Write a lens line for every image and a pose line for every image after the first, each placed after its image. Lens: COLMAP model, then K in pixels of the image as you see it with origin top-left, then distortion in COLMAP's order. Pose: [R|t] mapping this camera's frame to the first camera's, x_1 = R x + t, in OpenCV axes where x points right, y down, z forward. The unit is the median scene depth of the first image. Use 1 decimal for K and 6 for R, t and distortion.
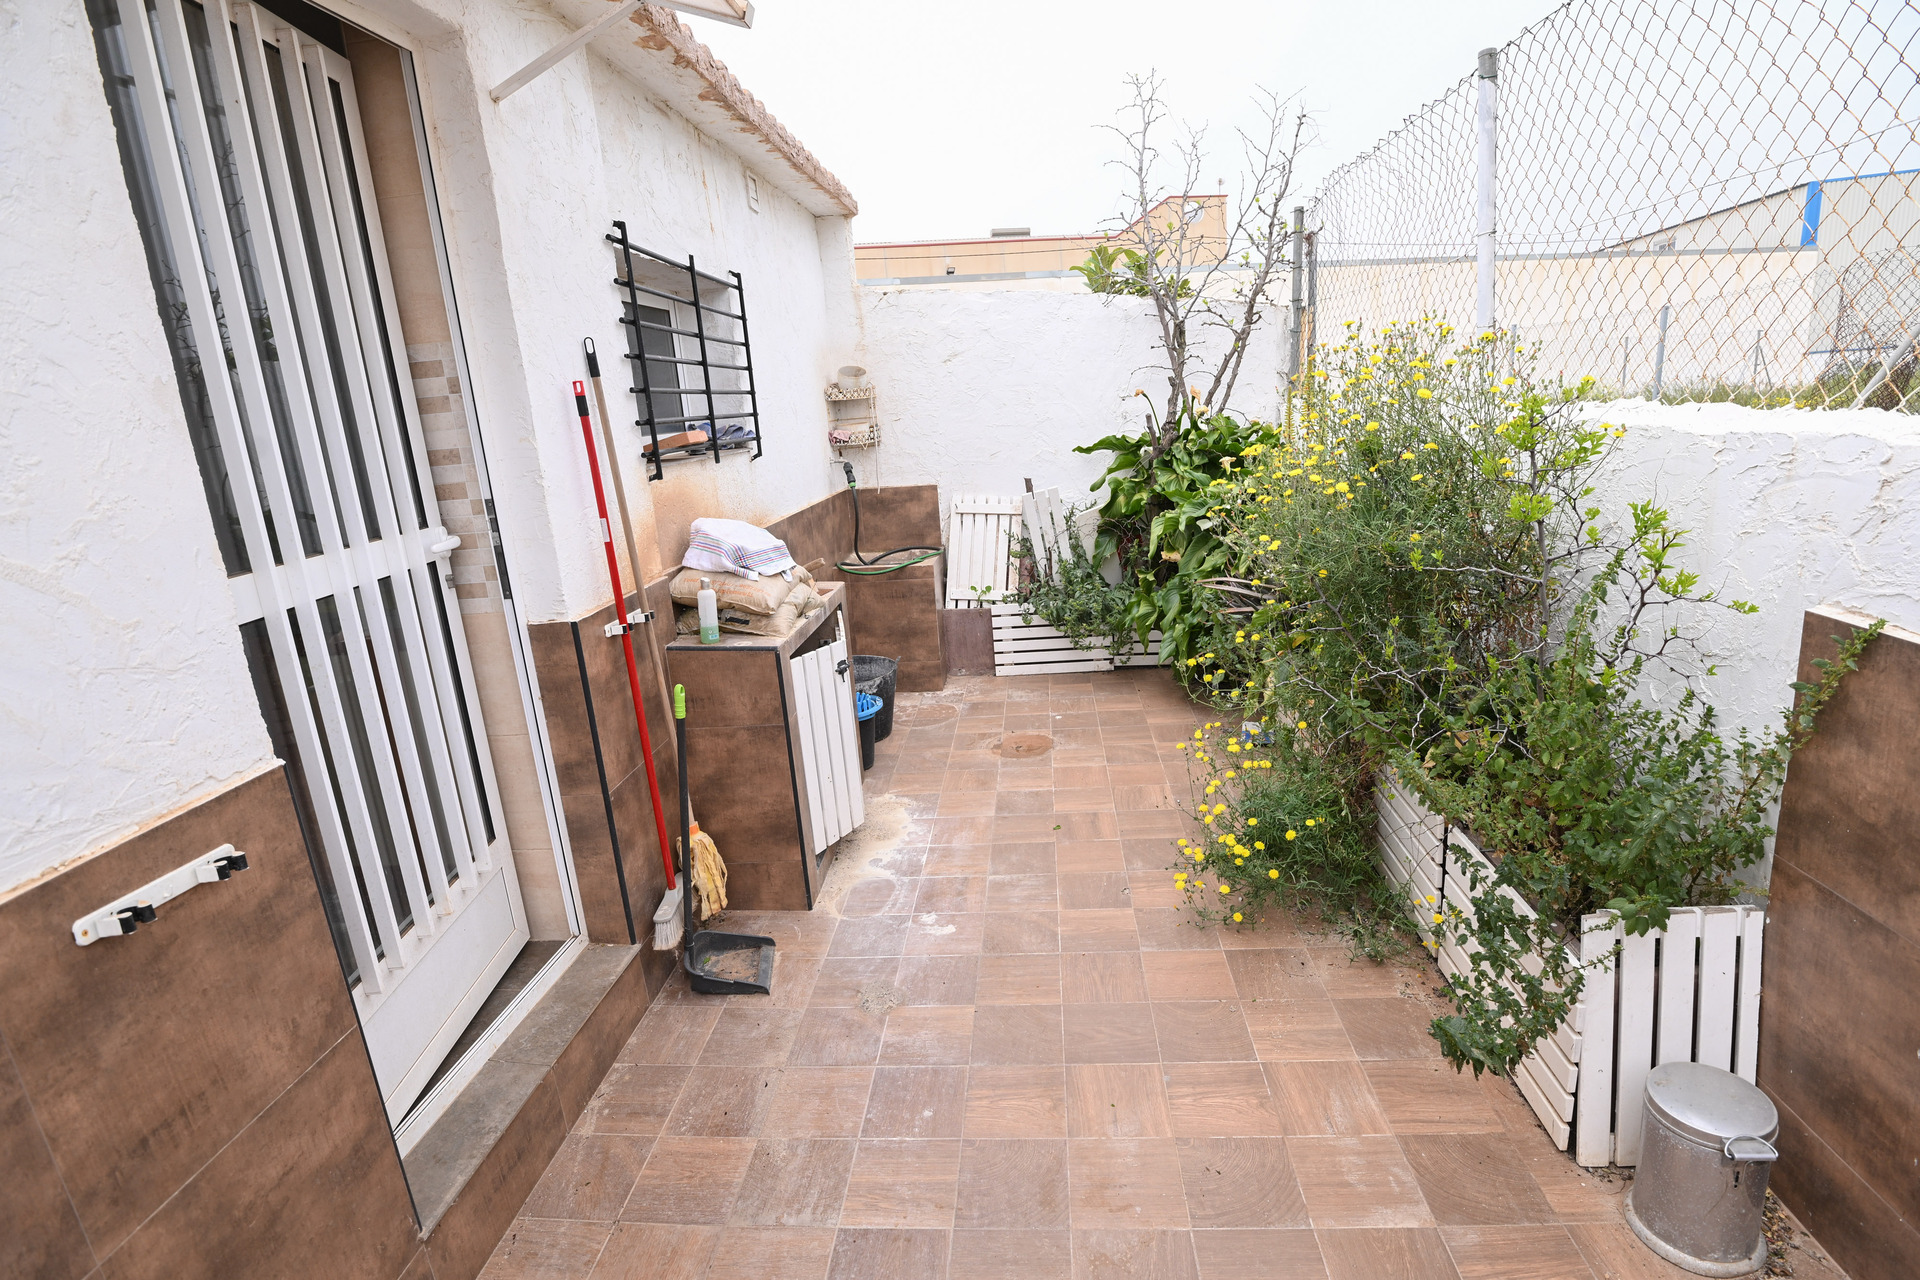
lens RADIAL K [[931.8, 0, 964.7], [0, 931.8, 639.5], [0, 0, 1]] dist [-0.027124, -0.003045]
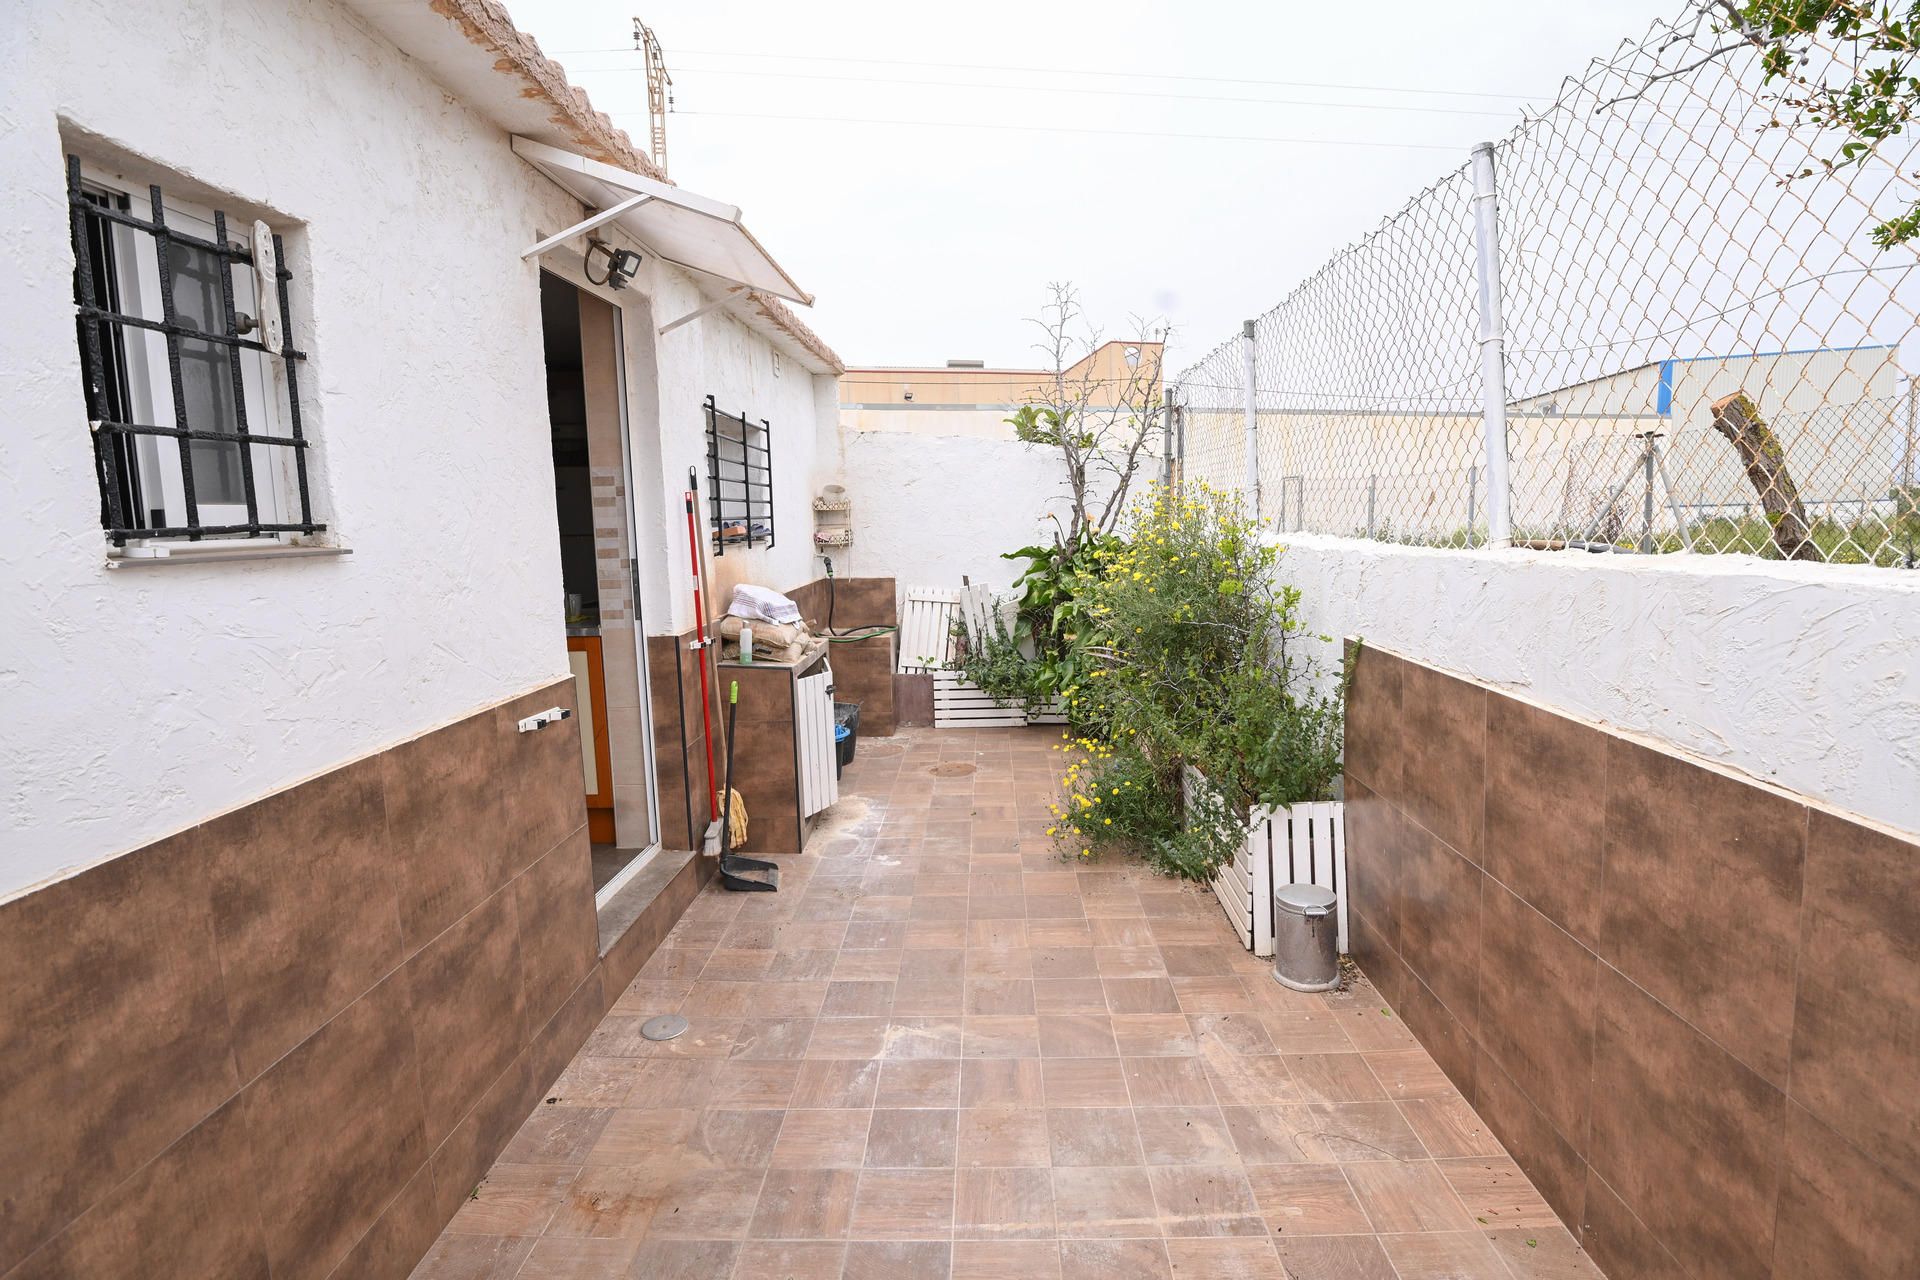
lens RADIAL K [[931.8, 0, 962.6], [0, 931.8, 633.7], [0, 0, 1]] dist [-0.027124, -0.003045]
pose [[0.997583, 0.041912, 0.055418, -0.008339], [-0.034652, 0.991422, -0.126023, 0.123693], [-0.060225, 0.123798, 0.990478, -0.486003]]
